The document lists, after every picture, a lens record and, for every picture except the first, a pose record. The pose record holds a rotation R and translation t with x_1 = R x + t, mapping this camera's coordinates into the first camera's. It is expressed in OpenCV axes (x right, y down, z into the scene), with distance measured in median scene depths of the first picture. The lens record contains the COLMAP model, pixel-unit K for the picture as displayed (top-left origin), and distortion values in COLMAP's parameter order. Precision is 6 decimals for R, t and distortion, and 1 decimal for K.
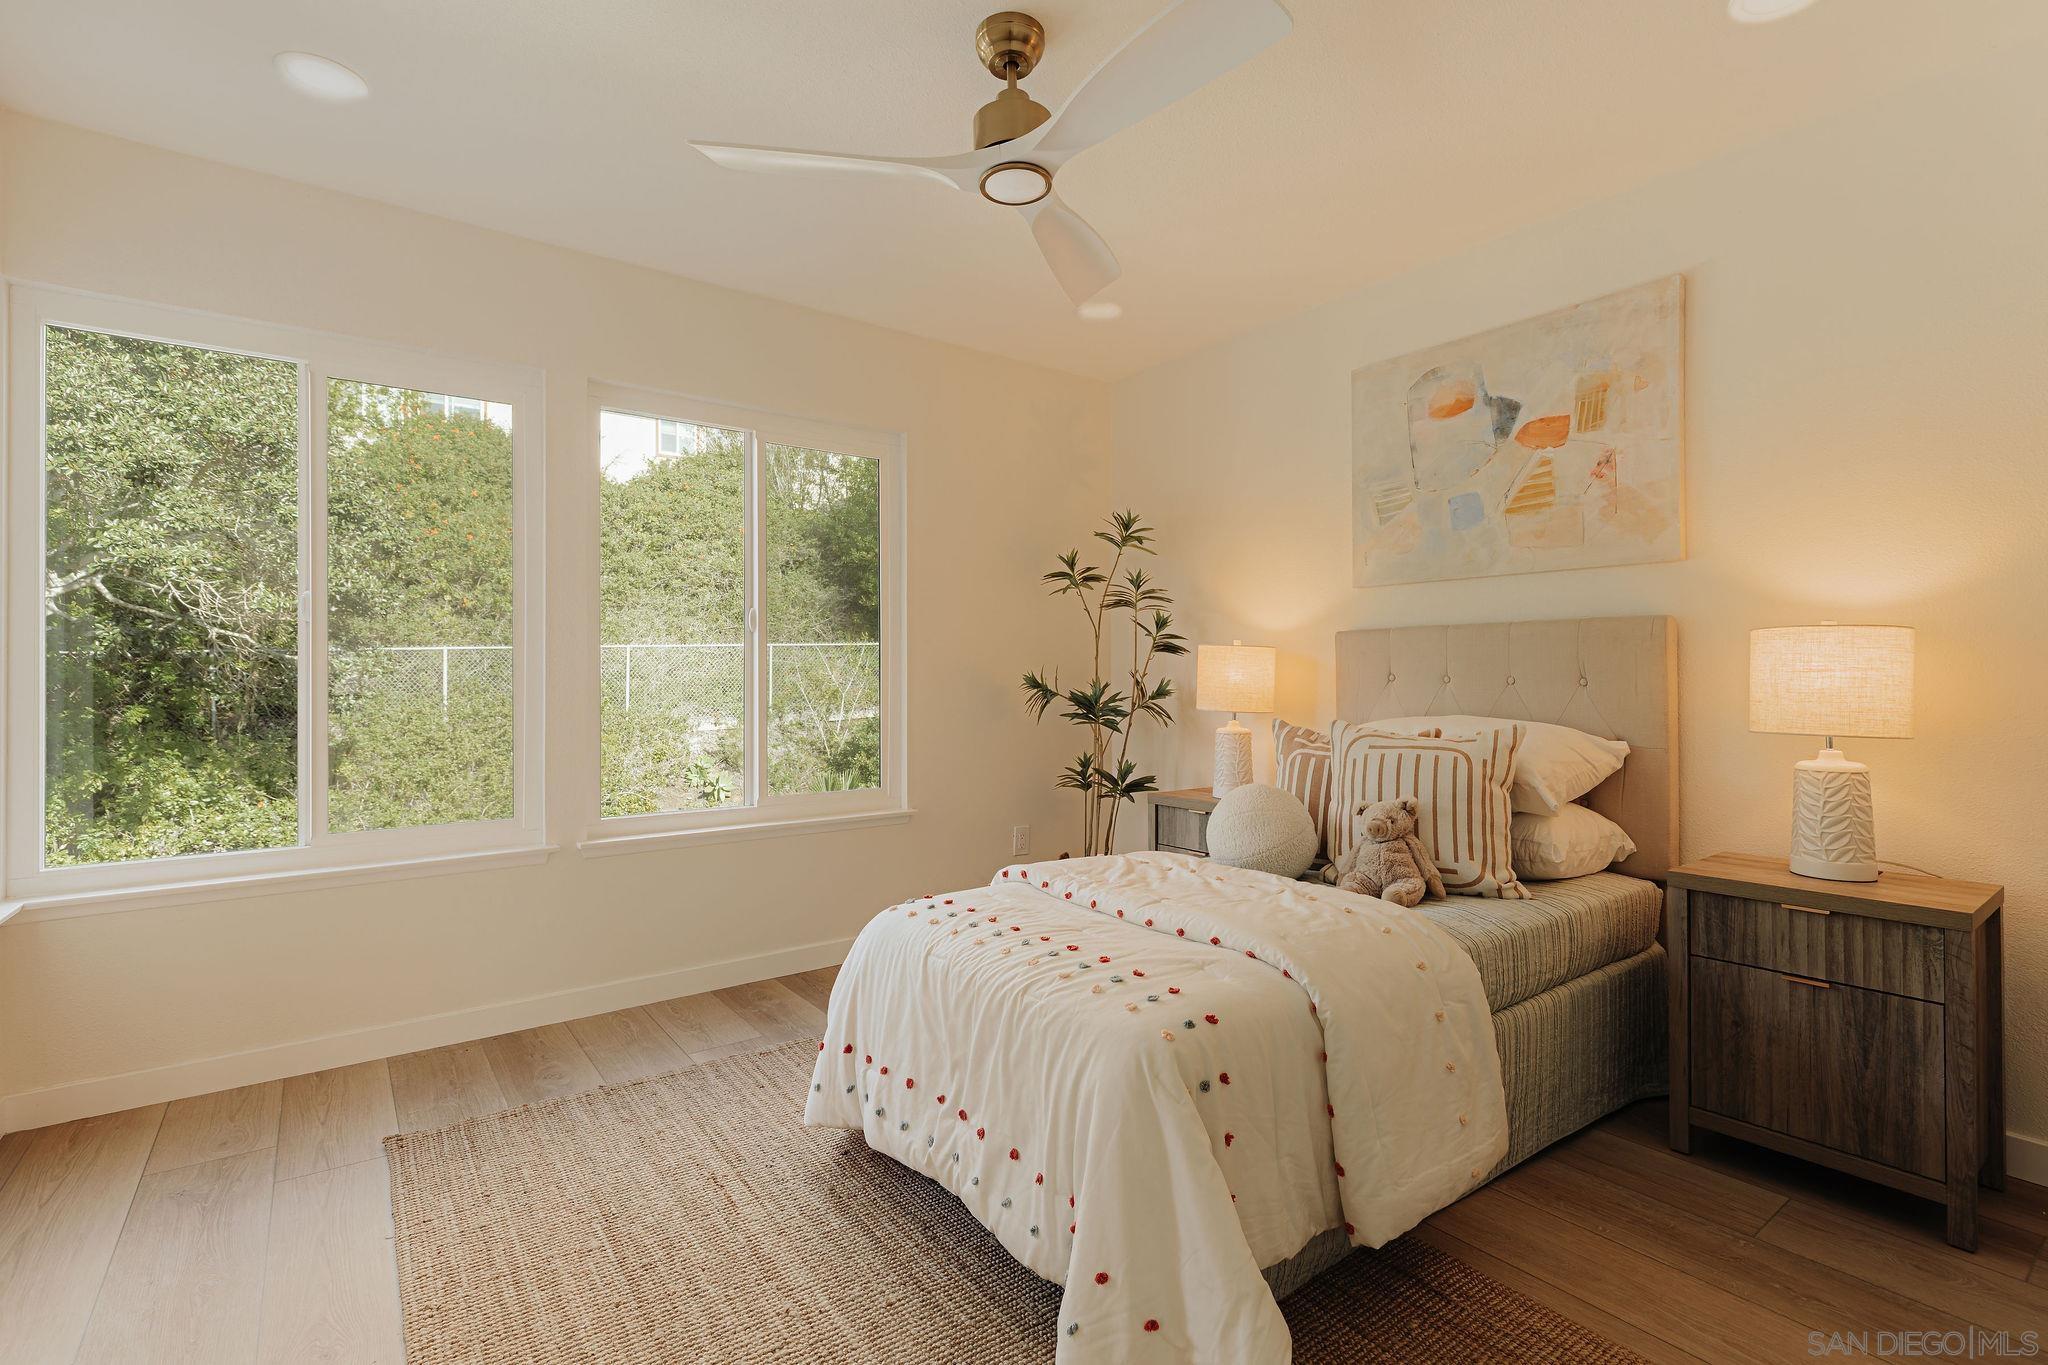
lens RADIAL K [[948.5, 0, 1040.3], [0, 948.5, 673.1], [0, 0, 1]] dist [0.004685, 0.000508]
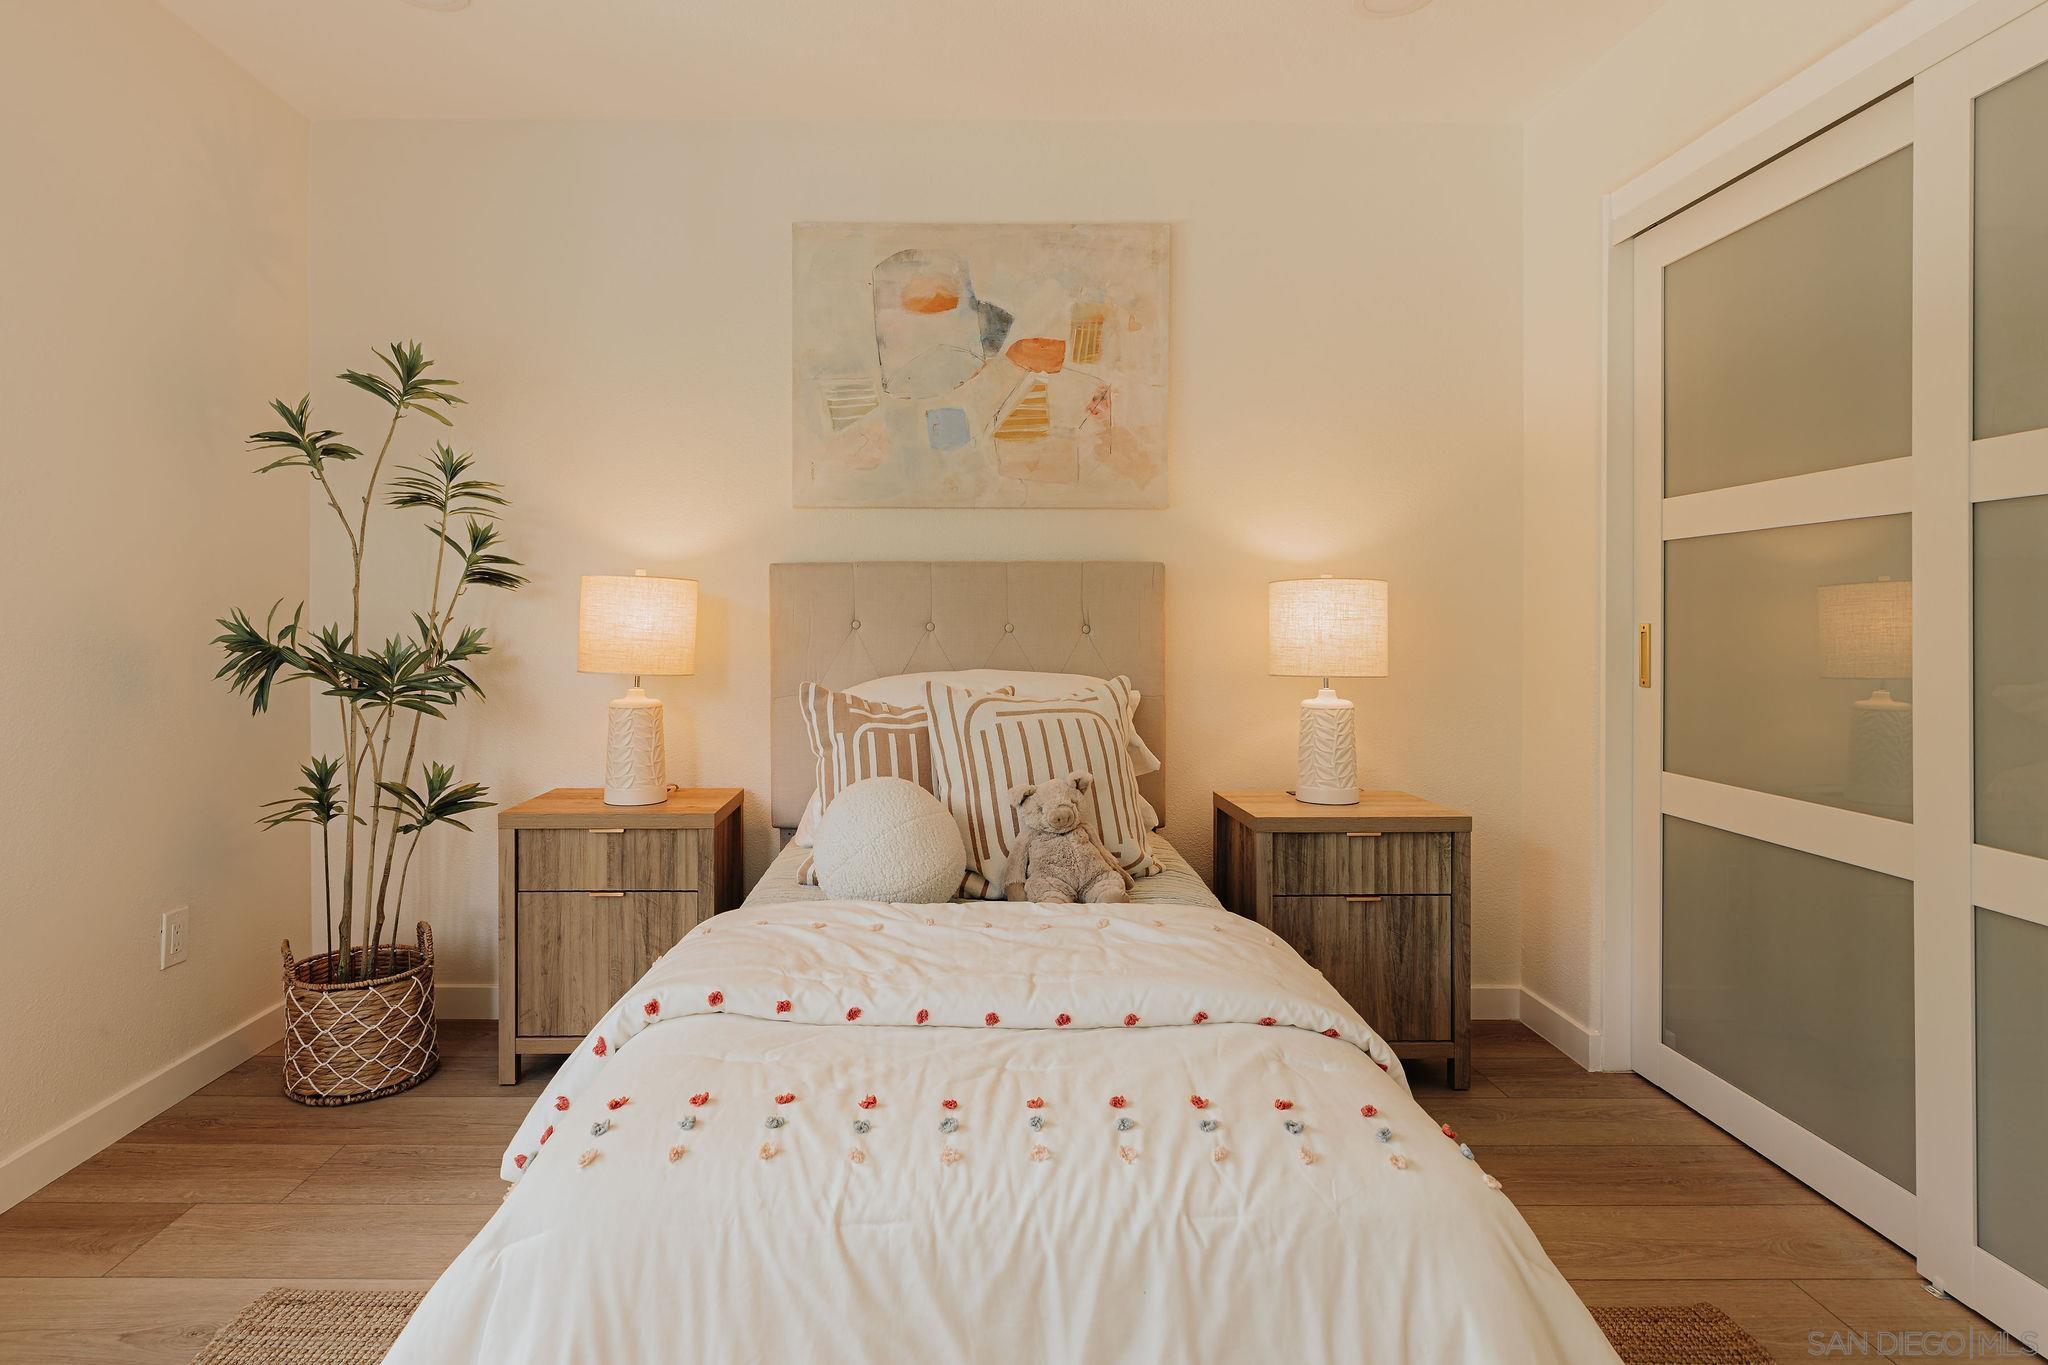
lens RADIAL K [[1087.6, 0, 978.3], [0, 1087.6, 623.3], [0, 0, 1]] dist [-0.006550, -0.001230]
pose [[0.600836, 0.000206, 0.799372, -0.333202], [-0.003918, 0.999989, 0.002688, 0.000866], [-0.799362, -0.004747, 0.600831, 0.421259]]
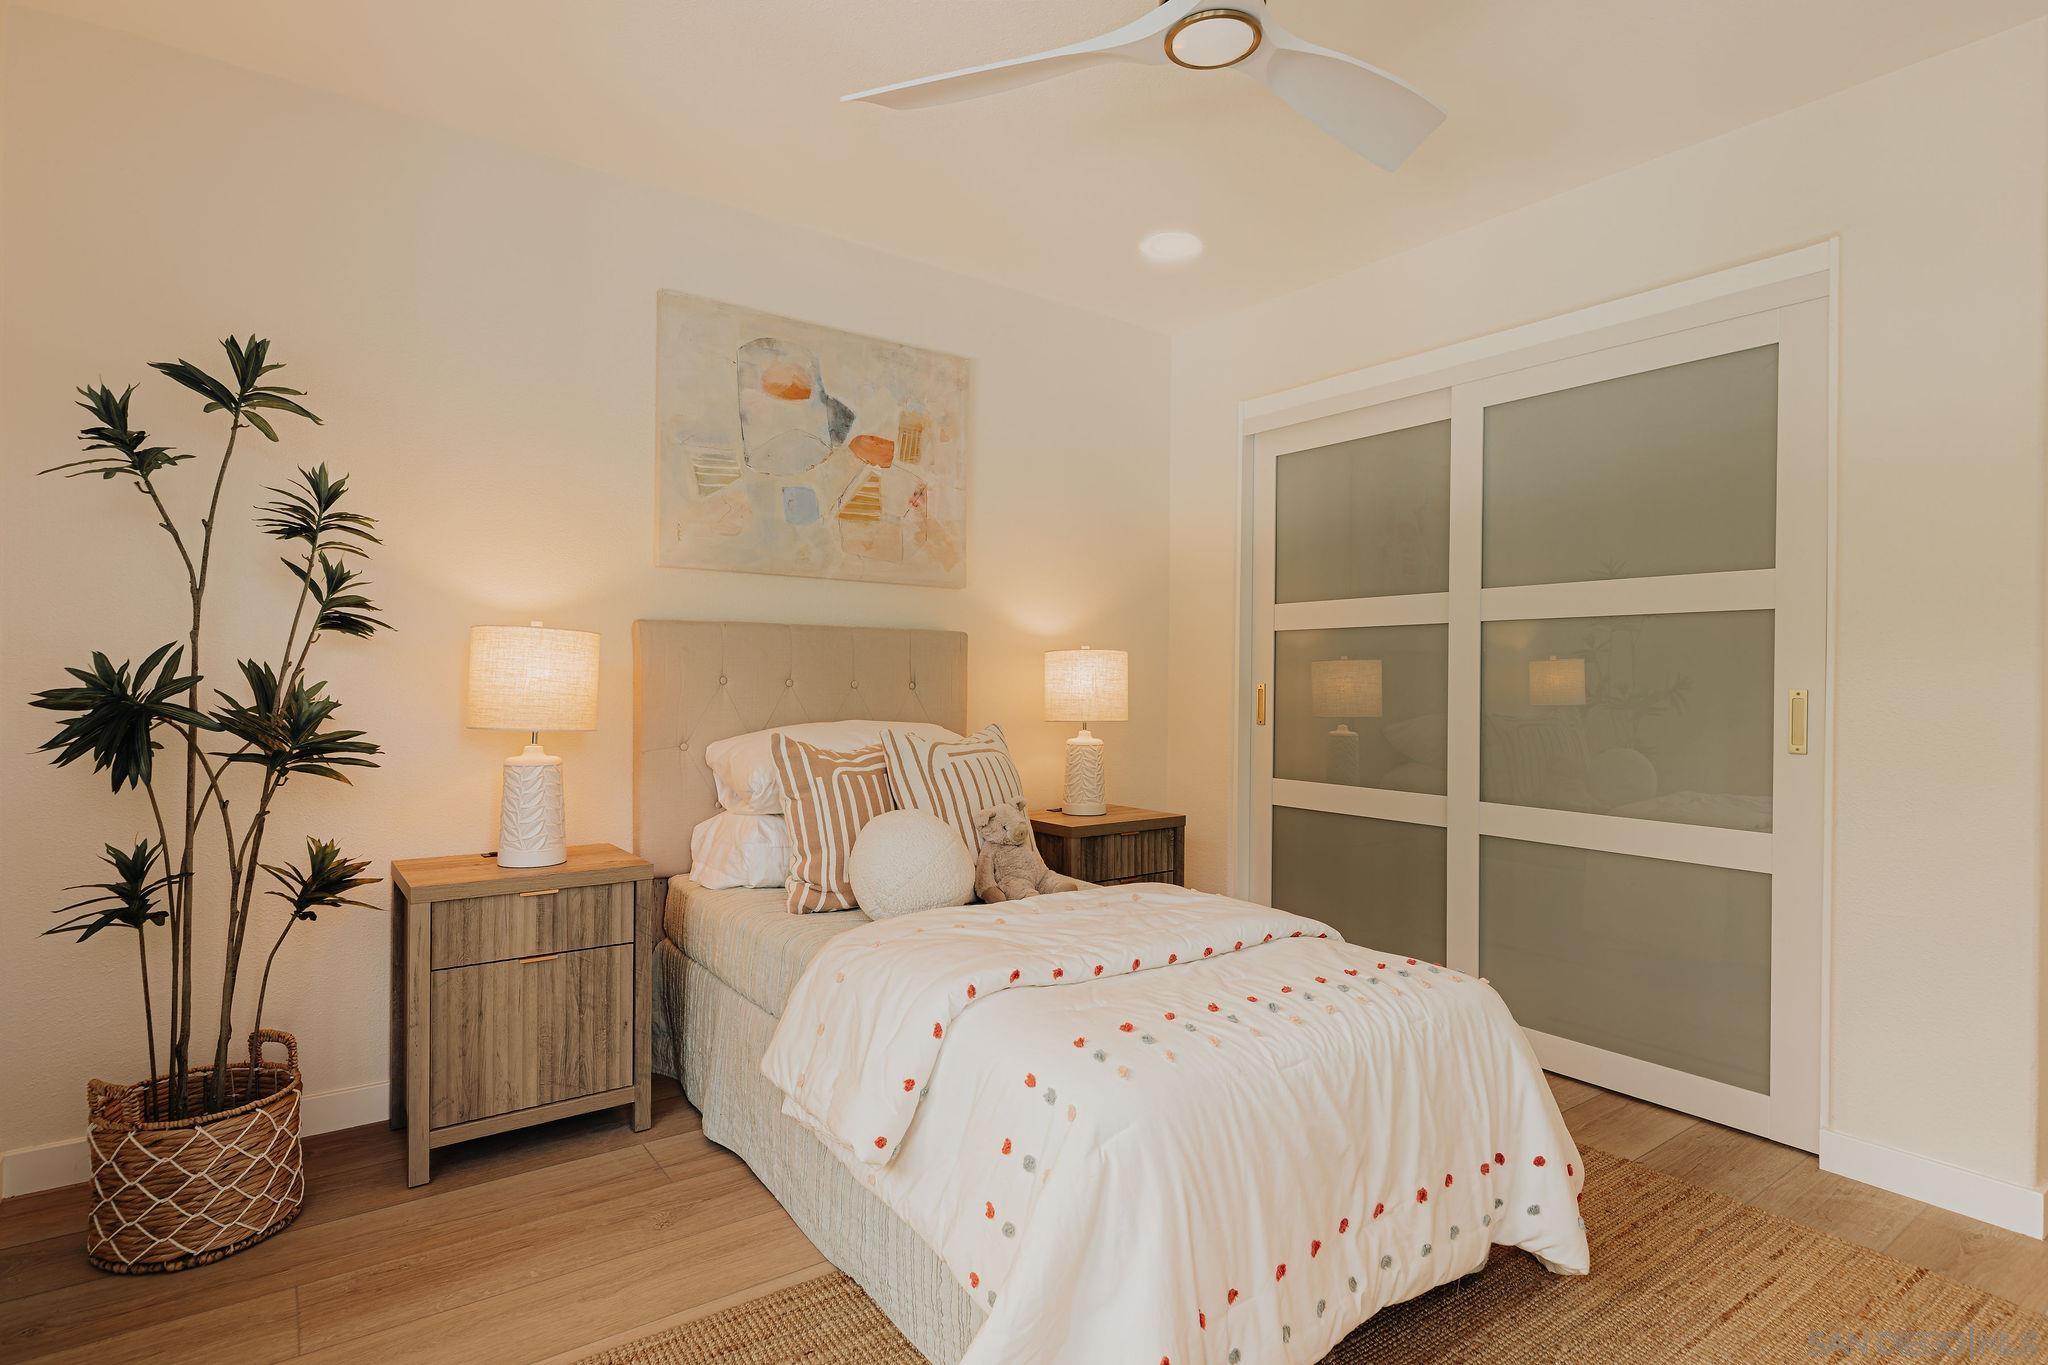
lens RADIAL K [[1031.5, 0, 1015.4], [0, 1031.5, 685.9], [0, 0, 1]] dist [0.002530, -0.001228]
pose [[0.019880, -0.002533, 0.999799, -0.616514], [-0.012615, 0.999917, 0.002785, 0.004316], [-0.999723, -0.012668, 0.019846, 0.816173]]
